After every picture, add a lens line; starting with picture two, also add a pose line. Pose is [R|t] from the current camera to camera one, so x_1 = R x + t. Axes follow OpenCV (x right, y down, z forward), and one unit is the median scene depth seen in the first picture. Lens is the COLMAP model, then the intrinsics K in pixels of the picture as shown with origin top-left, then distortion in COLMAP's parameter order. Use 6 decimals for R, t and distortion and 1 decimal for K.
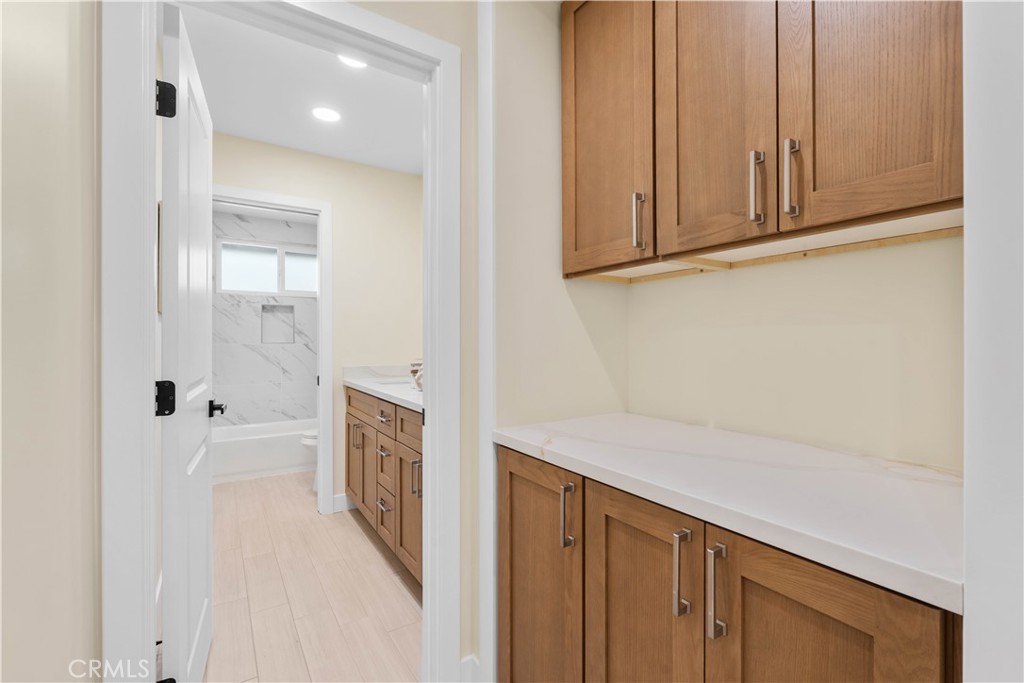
lens RADIAL K [[446.6, 0, 506.7], [0, 446.6, 340.7], [0, 0, 1]] dist [-0.004972, 0.000859]
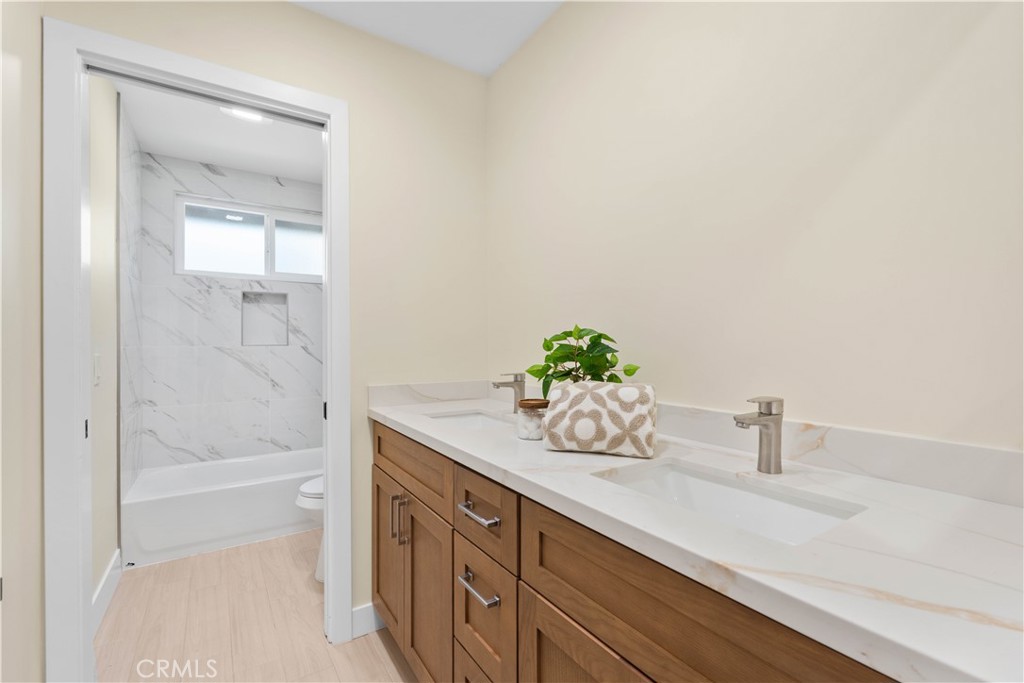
lens RADIAL K [[446.6, 0, 513.8], [0, 446.6, 345.1], [0, 0, 1]] dist [-0.004972, 0.000859]
pose [[0.999893, 0.000280, 0.014613, -0.126510], [-0.000369, 0.999982, 0.006033, 0.000632], [-0.014611, -0.006037, 0.999875, 0.284325]]
